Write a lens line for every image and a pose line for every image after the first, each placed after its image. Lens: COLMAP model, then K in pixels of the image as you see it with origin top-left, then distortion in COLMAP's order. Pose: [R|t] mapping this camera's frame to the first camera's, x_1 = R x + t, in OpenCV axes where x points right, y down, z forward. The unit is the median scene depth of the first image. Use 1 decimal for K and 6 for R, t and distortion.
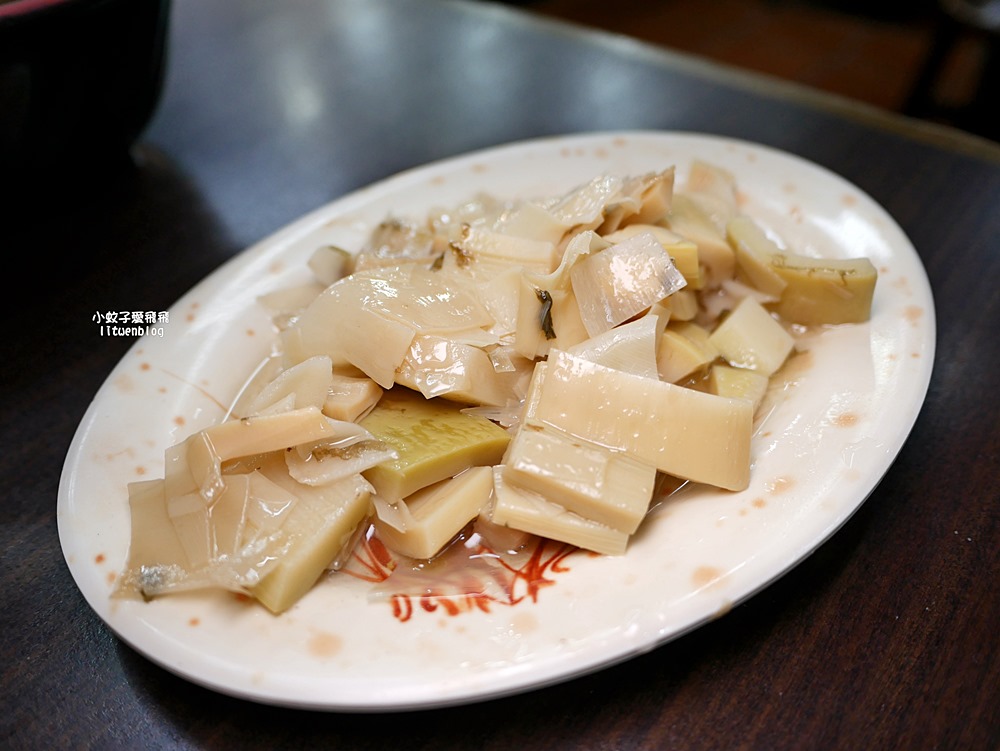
lens RADIAL K [[839.7, 0, 499.3], [0, 839.7, 379.1], [0, 0, 1]] dist [-0.051476, 0.024512]
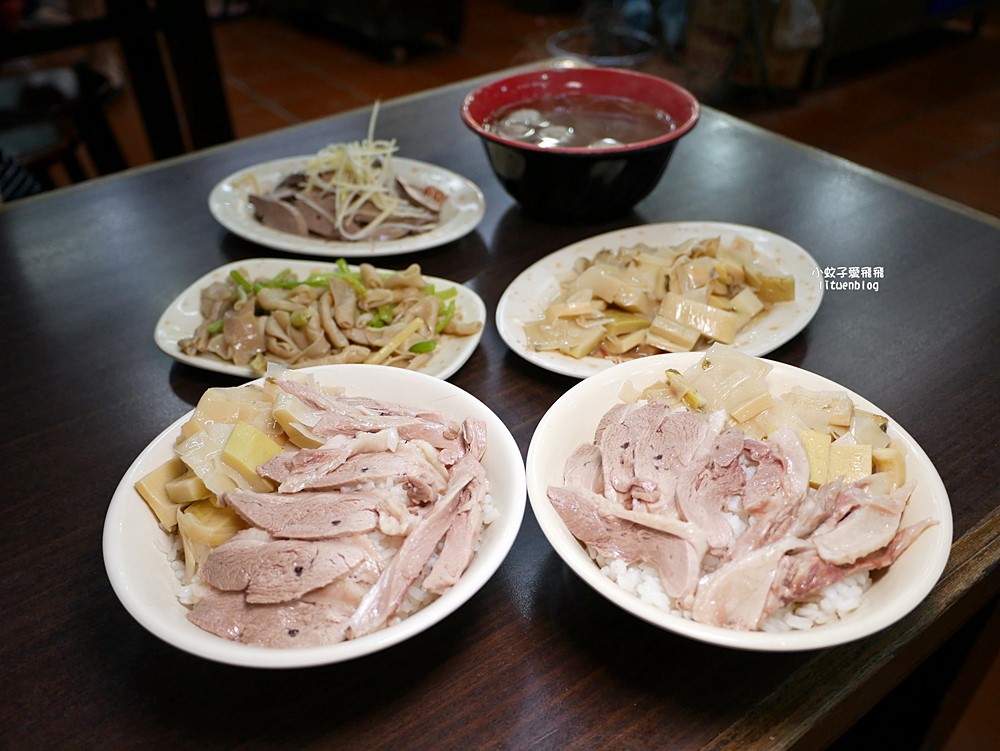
lens RADIAL K [[839.7, 0, 501.5], [0, 839.7, 368.5], [0, 0, 1]] dist [-0.051476, 0.024512]
pose [[0.989302, 0.088830, -0.115722, -0.137415], [-0.100064, 0.990418, -0.095184, 0.505273], [0.106158, 0.105745, 0.988710, -1.719869]]
